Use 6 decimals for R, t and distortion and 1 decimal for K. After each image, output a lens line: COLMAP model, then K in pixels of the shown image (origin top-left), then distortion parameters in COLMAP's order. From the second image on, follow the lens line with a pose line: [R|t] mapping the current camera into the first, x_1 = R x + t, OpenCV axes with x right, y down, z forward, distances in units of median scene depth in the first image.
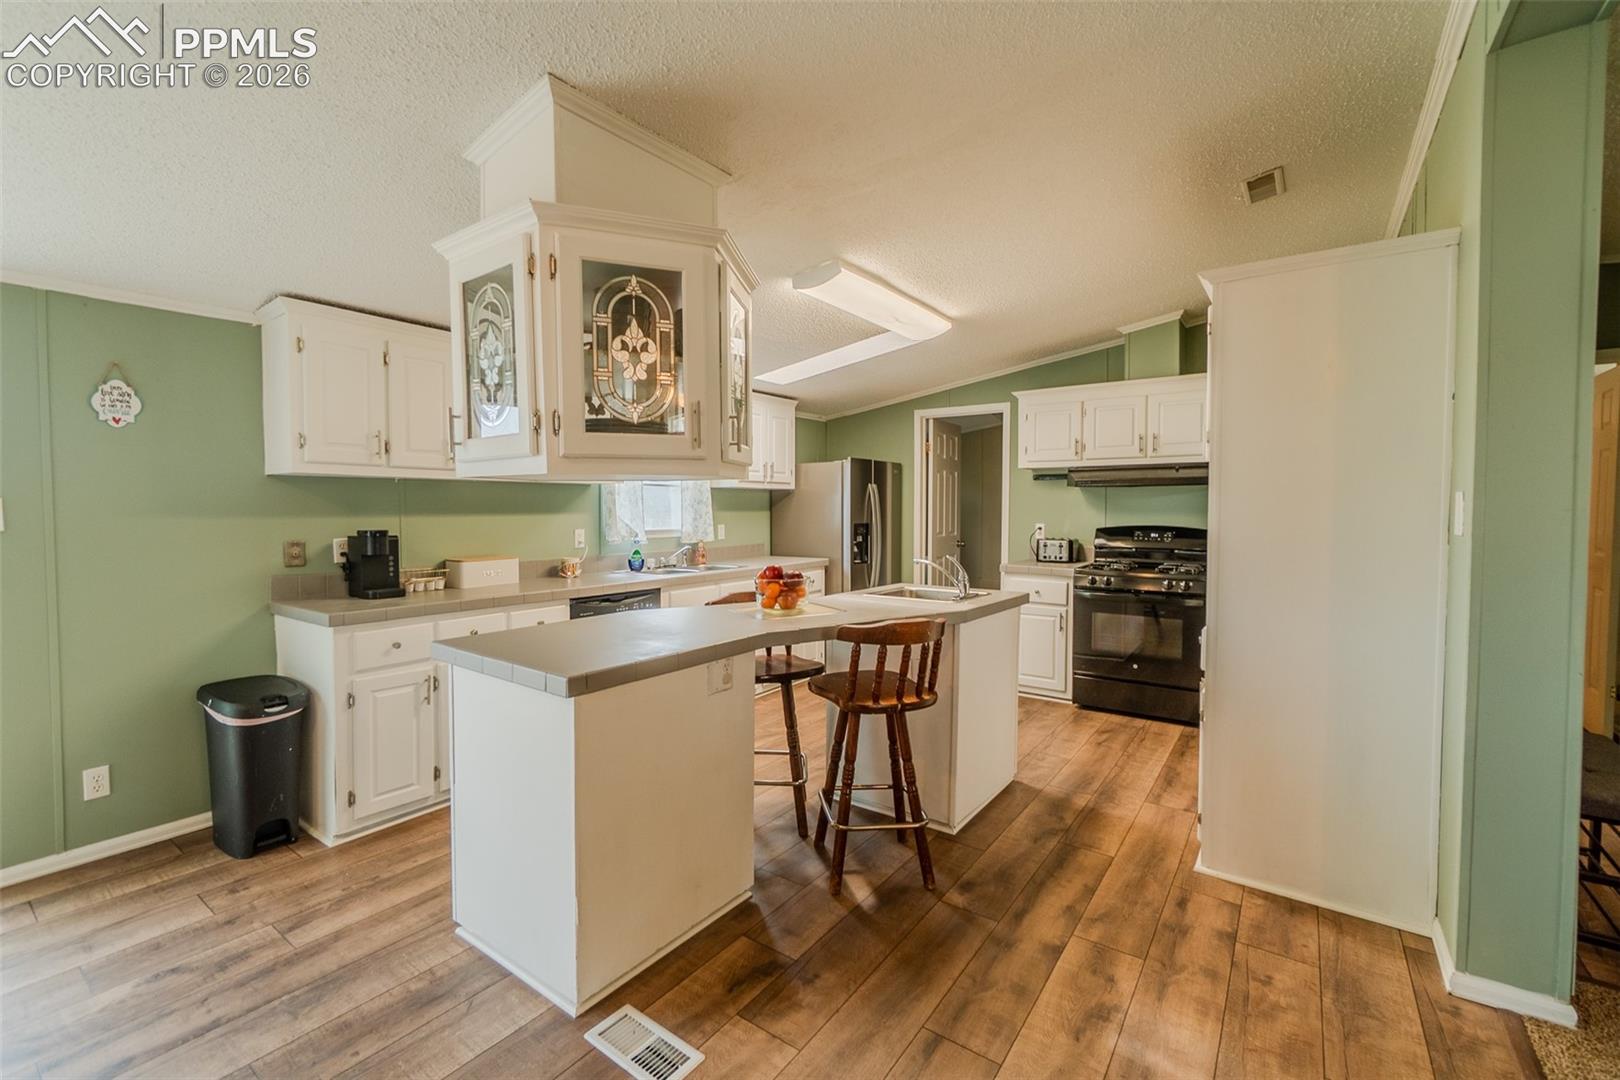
lens RADIAL K [[693.0, 0, 797.2], [0, 693.0, 528.4], [0, 0, 1]] dist [-0.011145, 0.000856]
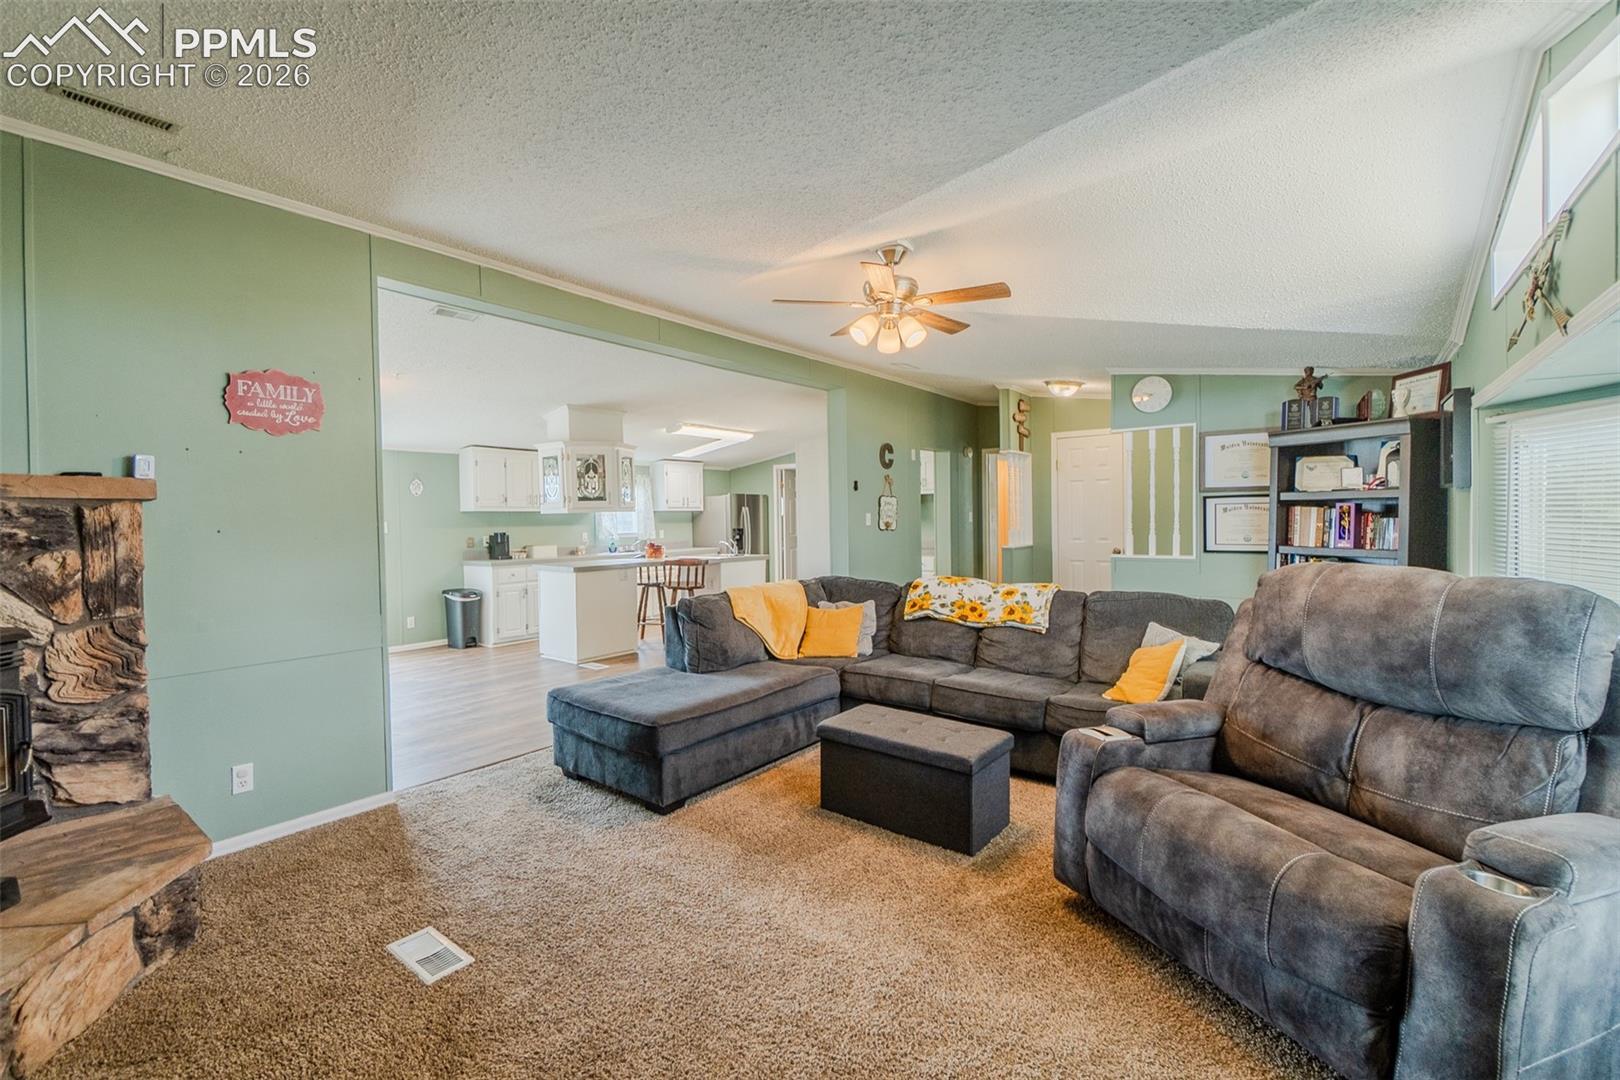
lens RADIAL K [[689.8, 0, 796.0], [0, 689.8, 531.7], [0, 0, 1]] dist [-0.003394, 0.001130]
pose [[0.999327, -0.014015, -0.033913, 0.388941], [0.013592, 0.999827, -0.012677, 0.032842], [0.034084, 0.012208, 0.999344, -1.048087]]
